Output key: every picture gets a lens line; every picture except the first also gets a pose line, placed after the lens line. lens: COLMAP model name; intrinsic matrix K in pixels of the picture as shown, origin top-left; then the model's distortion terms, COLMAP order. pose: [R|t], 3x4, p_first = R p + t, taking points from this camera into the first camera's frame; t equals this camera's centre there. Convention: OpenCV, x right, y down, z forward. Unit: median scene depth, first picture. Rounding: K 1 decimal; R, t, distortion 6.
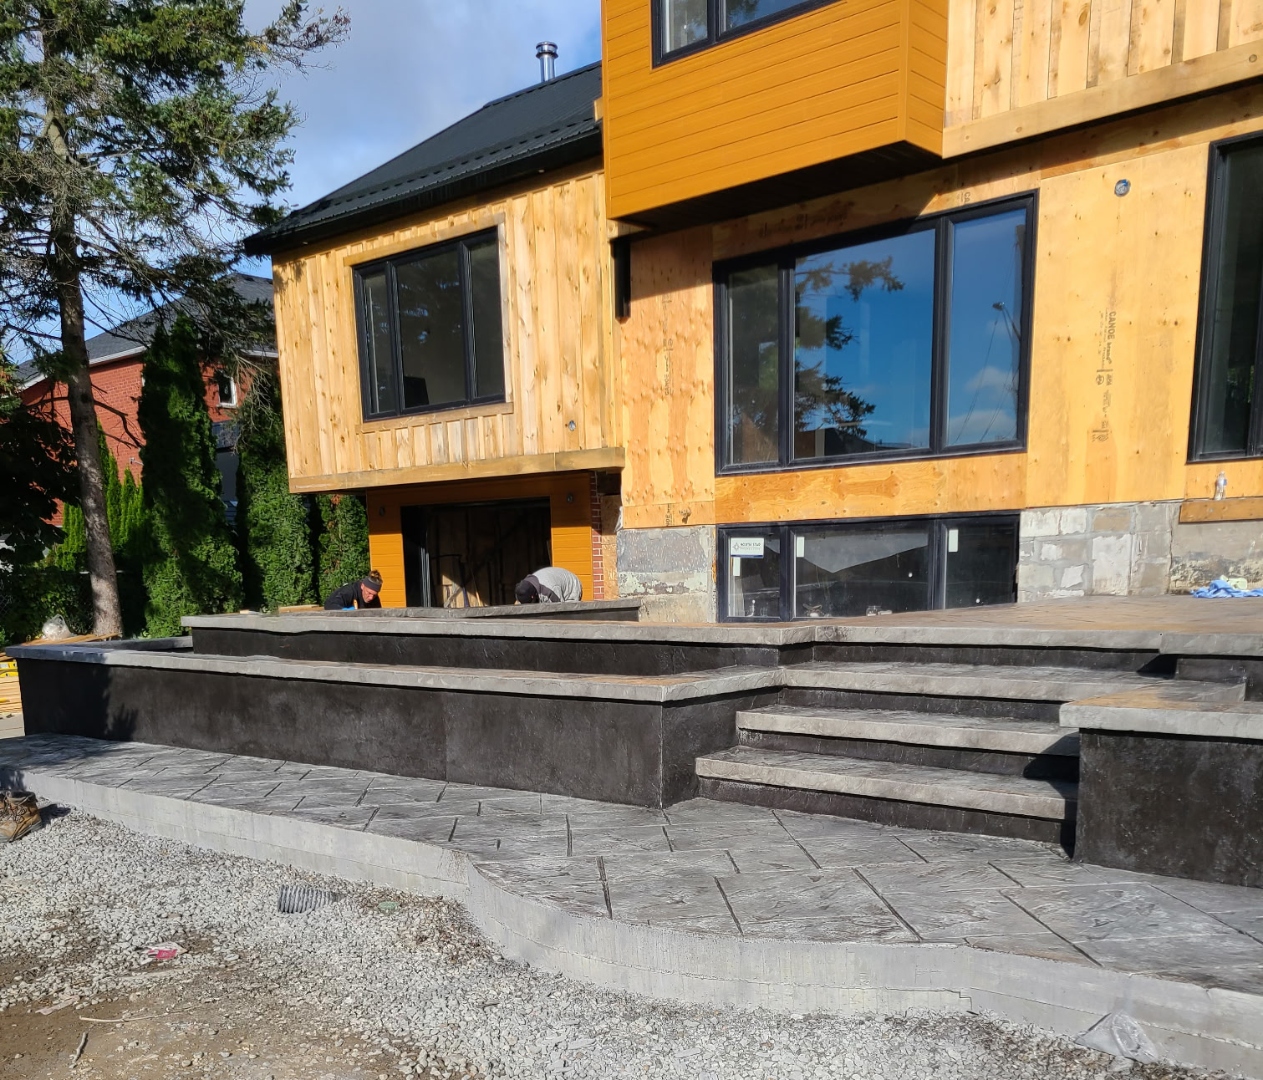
lens RADIAL K [[1260.2, 0, 625.6], [0, 1260.2, 800.2], [0, 0, 1]] dist [0.051370, -0.033090]
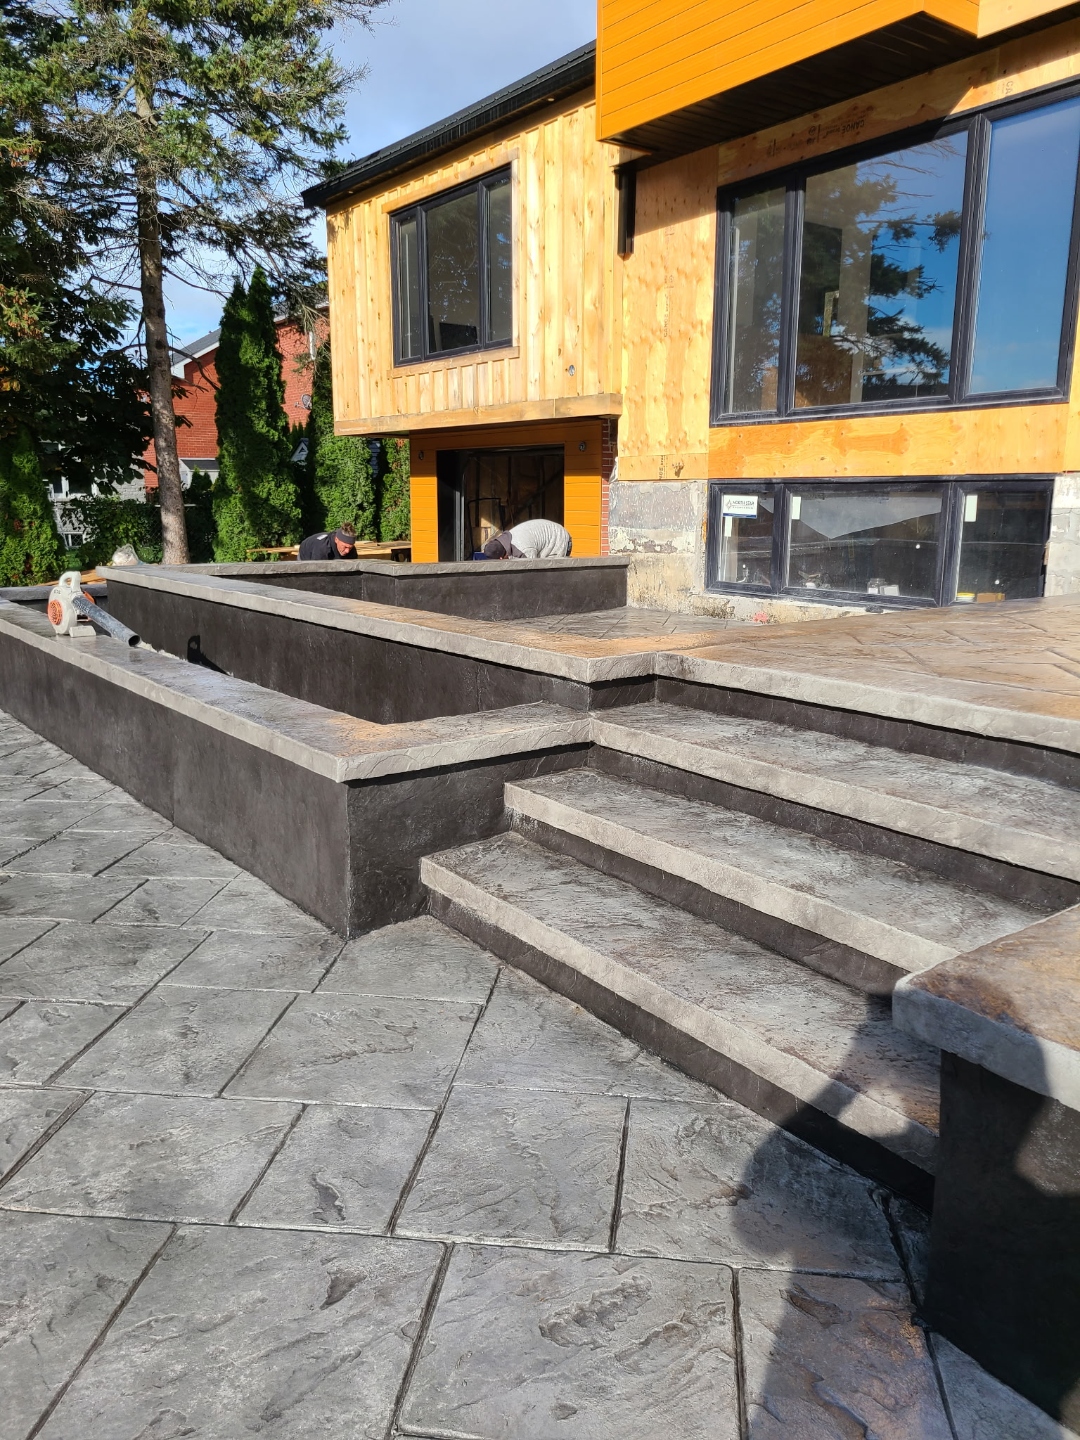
lens RADIAL K [[1070.9, 0, 550.3], [0, 1070.9, 687.4], [0, 0, 1]] dist [0.047195, -0.009776]
pose [[0.982625, 0.058075, -0.176282, 0.098031], [-0.059328, 0.998237, -0.001838, -0.057677], [0.175865, 0.012264, 0.984338, 0.211491]]
